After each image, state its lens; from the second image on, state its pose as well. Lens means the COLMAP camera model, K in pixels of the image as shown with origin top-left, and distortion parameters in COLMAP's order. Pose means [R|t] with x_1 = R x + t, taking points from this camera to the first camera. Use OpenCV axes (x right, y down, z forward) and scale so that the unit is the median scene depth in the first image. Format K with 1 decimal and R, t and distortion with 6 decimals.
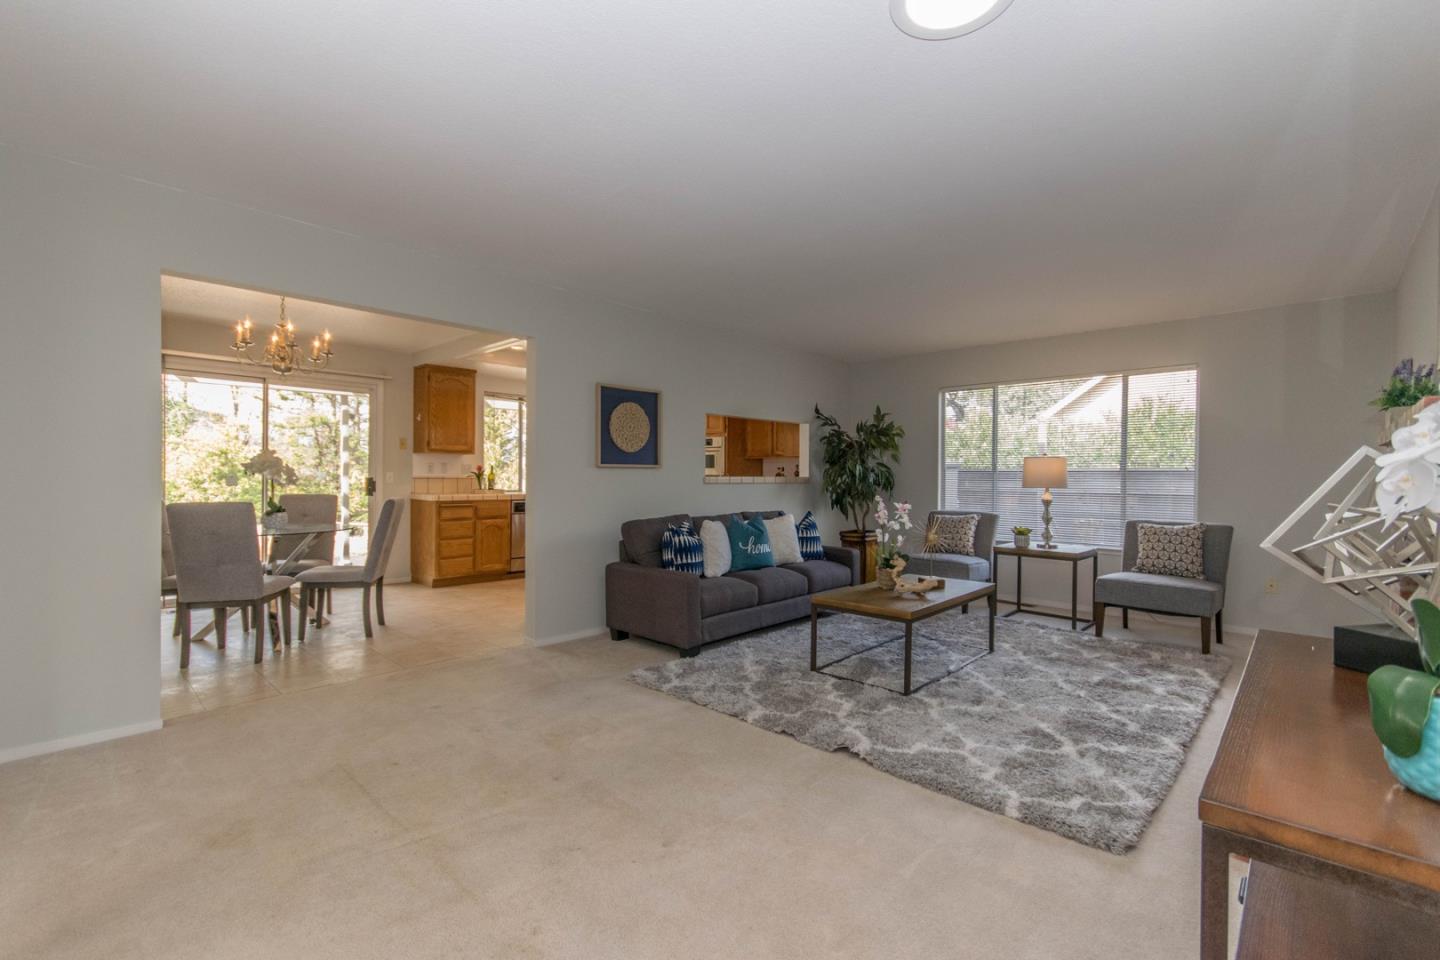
lens RADIAL K [[627.2, 0, 720.0], [0, 627.2, 480.0], [0, 0, 1]] dist [0.000585, 0.000067]
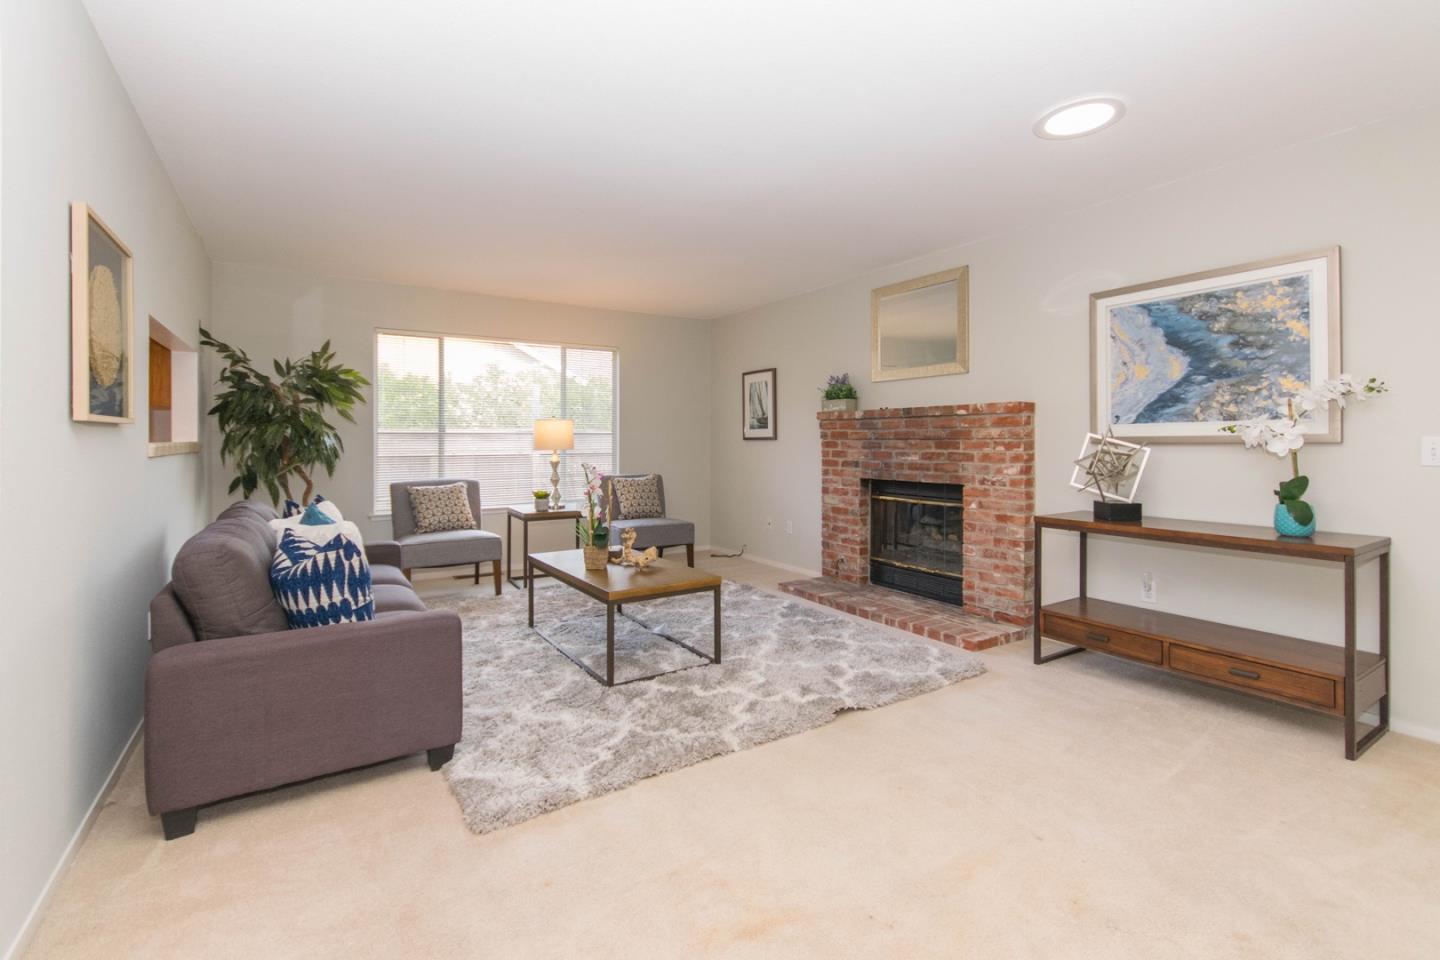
lens RADIAL K [[643.2, 0, 723.8], [0, 643.2, 465.8], [0, 0, 1]] dist [0.005246, 0.000195]
pose [[0.256577, -0.046330, 0.965413, -0.415464], [0.015878, 0.998918, 0.043718, -0.002545], [-0.966393, 0.004112, 0.257035, 0.468842]]
